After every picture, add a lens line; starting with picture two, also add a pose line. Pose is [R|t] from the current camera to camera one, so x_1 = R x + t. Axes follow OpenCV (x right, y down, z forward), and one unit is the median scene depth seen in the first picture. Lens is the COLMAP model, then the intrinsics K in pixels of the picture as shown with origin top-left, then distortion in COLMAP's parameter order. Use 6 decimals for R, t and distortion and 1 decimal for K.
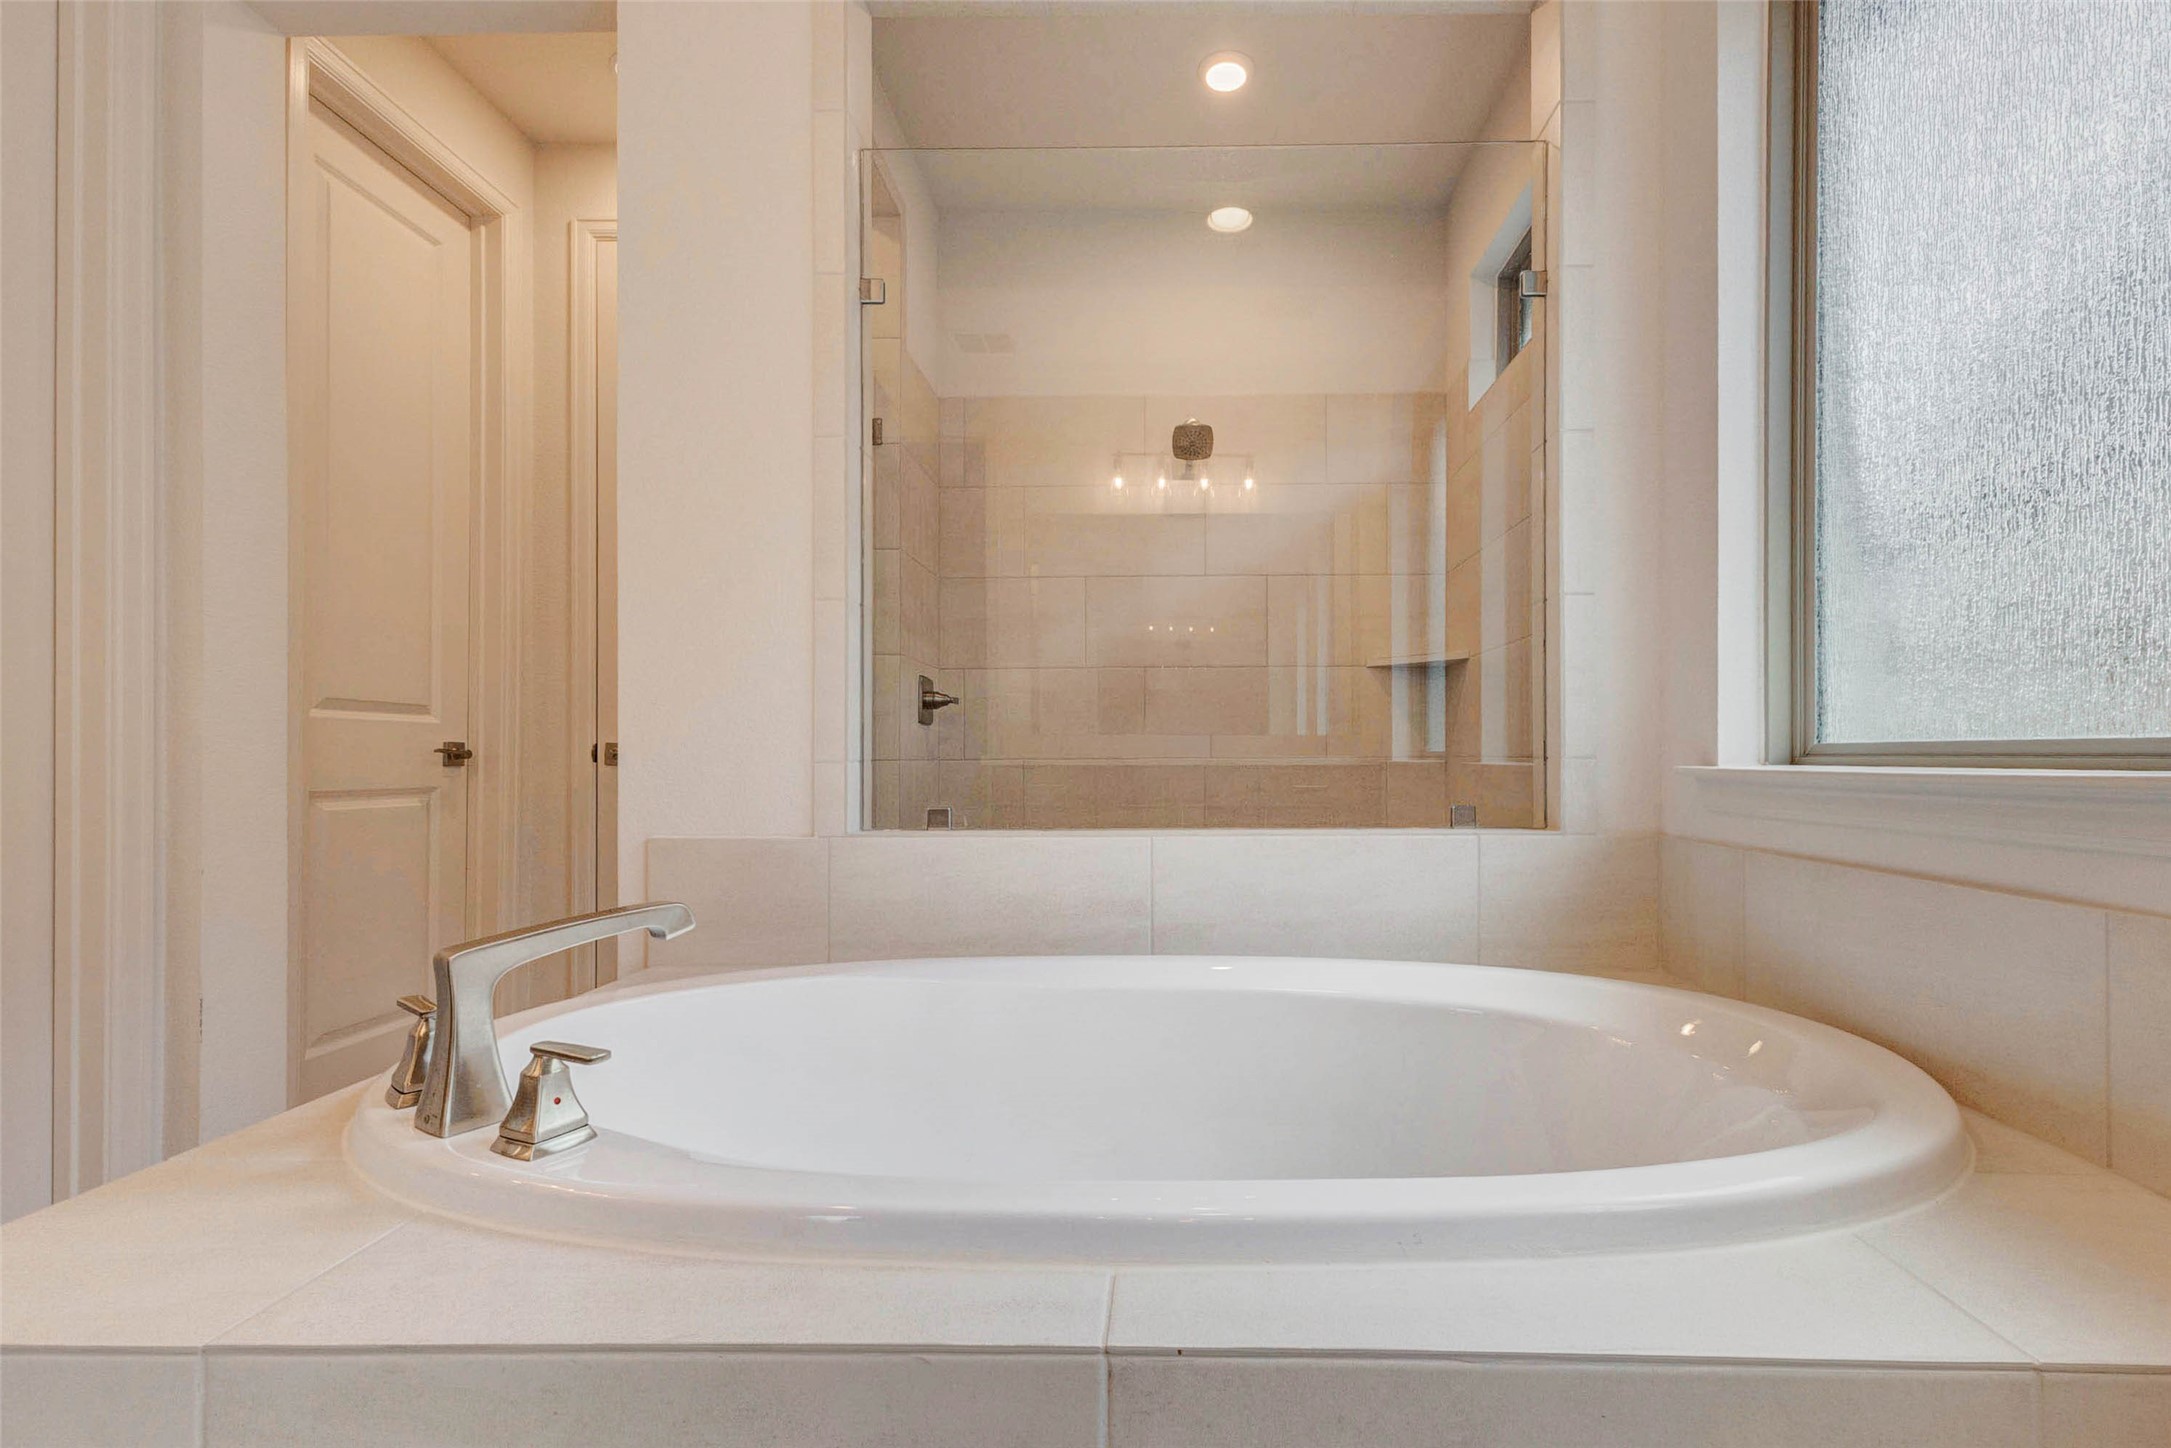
lens RADIAL K [[1042.5, 0, 1094.5], [0, 1042.5, 721.6], [0, 0, 1]] dist [0.006405, 0.000060]
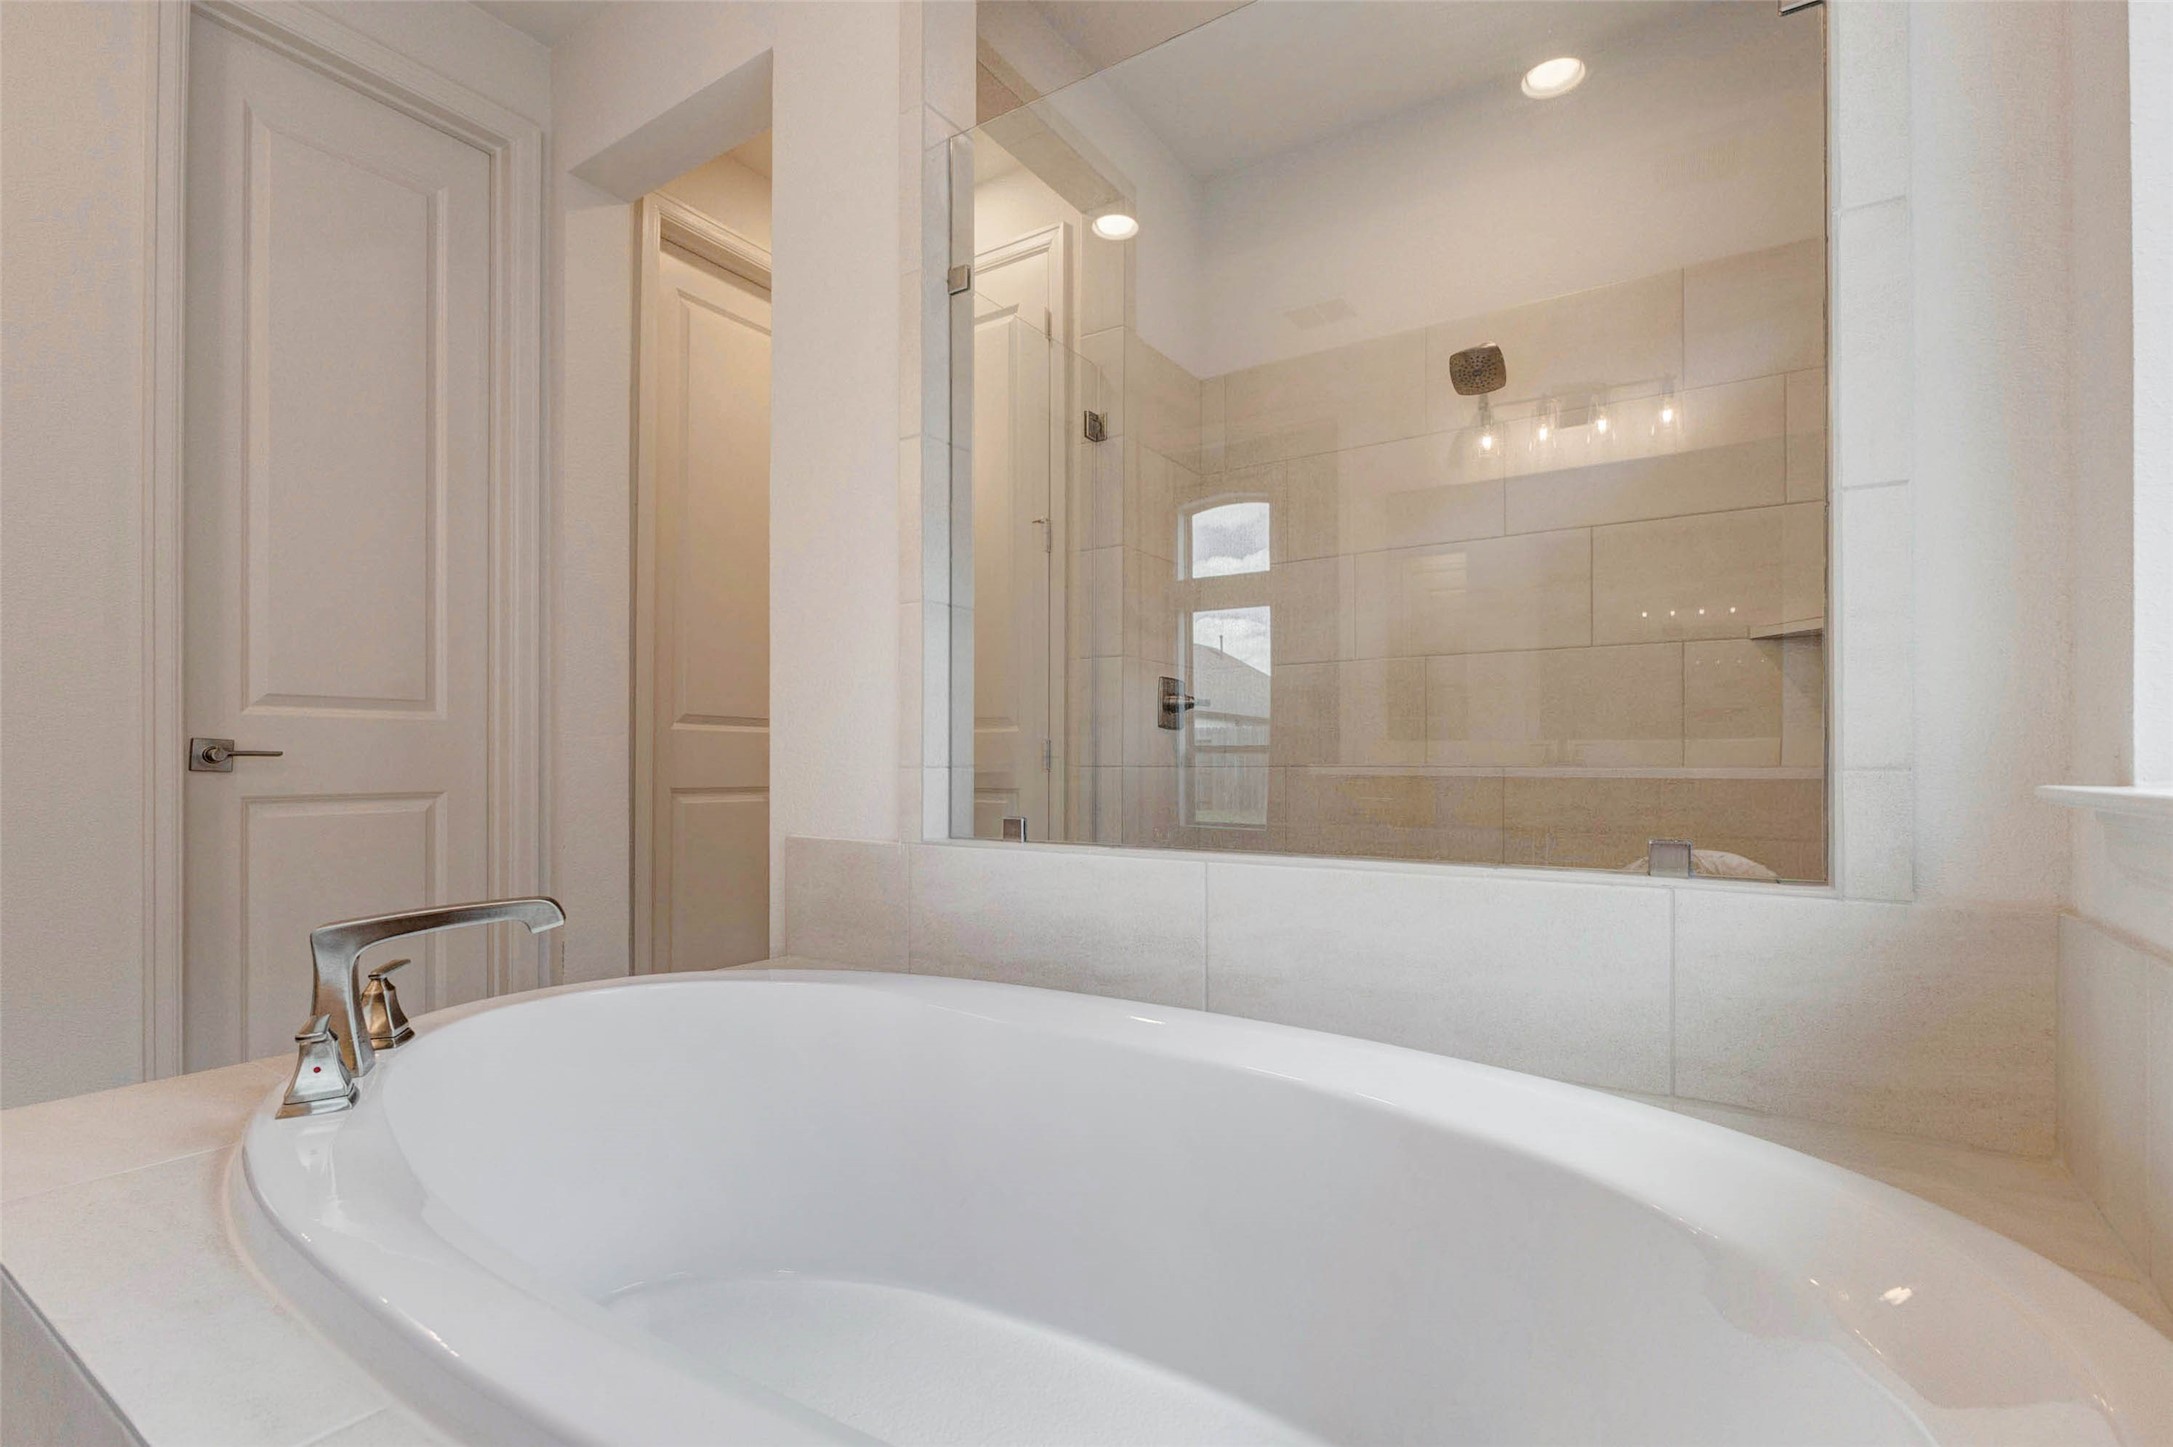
lens RADIAL K [[997.0, 0, 1071.4], [0, 997.0, 740.4], [0, 0, 1]] dist [-0.004695, 0.000367]
pose [[0.840817, -0.008382, -0.541255, 0.316188], [0.013081, 0.999903, 0.004836, 0.009093], [0.541162, -0.011146, 0.840844, 0.241078]]
